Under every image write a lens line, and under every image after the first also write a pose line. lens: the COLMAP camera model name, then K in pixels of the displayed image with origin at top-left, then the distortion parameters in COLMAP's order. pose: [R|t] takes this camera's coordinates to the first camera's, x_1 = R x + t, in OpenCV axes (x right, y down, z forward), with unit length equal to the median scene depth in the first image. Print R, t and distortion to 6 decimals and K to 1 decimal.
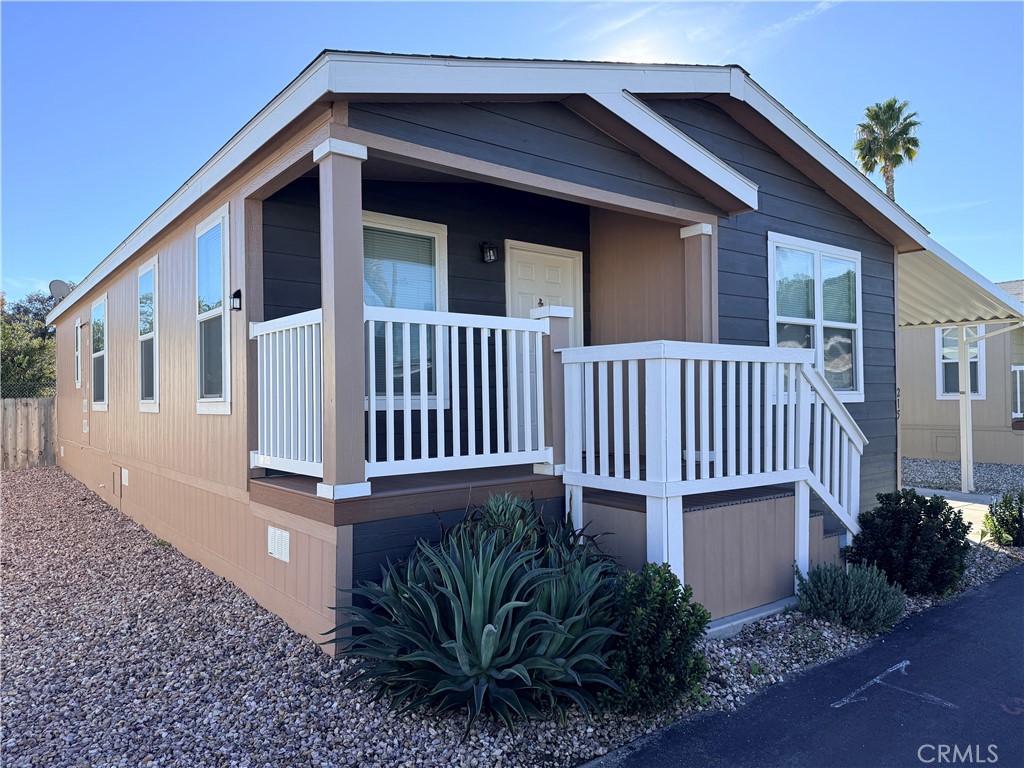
lens RADIAL K [[714.5, 0, 515.8], [0, 714.5, 386.3], [0, 0, 1]] dist [0.072955, -0.096599]
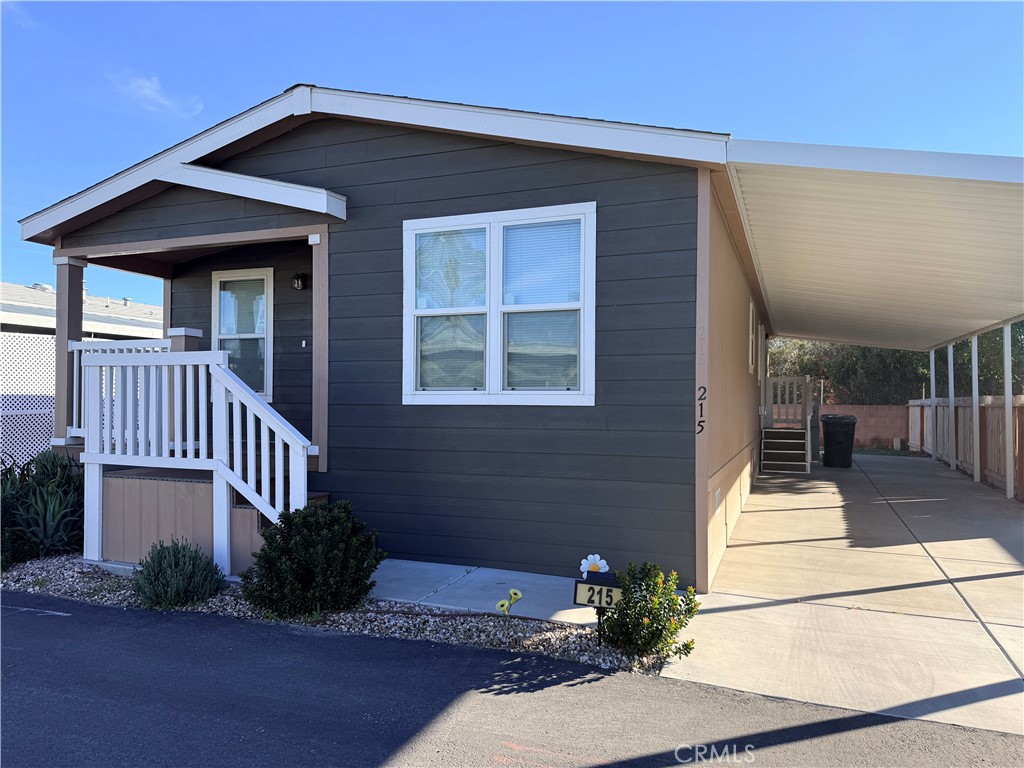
lens RADIAL K [[714.5, 0, 512.1], [0, 714.5, 389.6], [0, 0, 1]] dist [0.072955, -0.096599]
pose [[0.507857, -0.000681, -0.861441, 1.651804], [0.004238, 0.999990, 0.001709, 0.006841], [0.861431, -0.004519, 0.507855, 0.869000]]
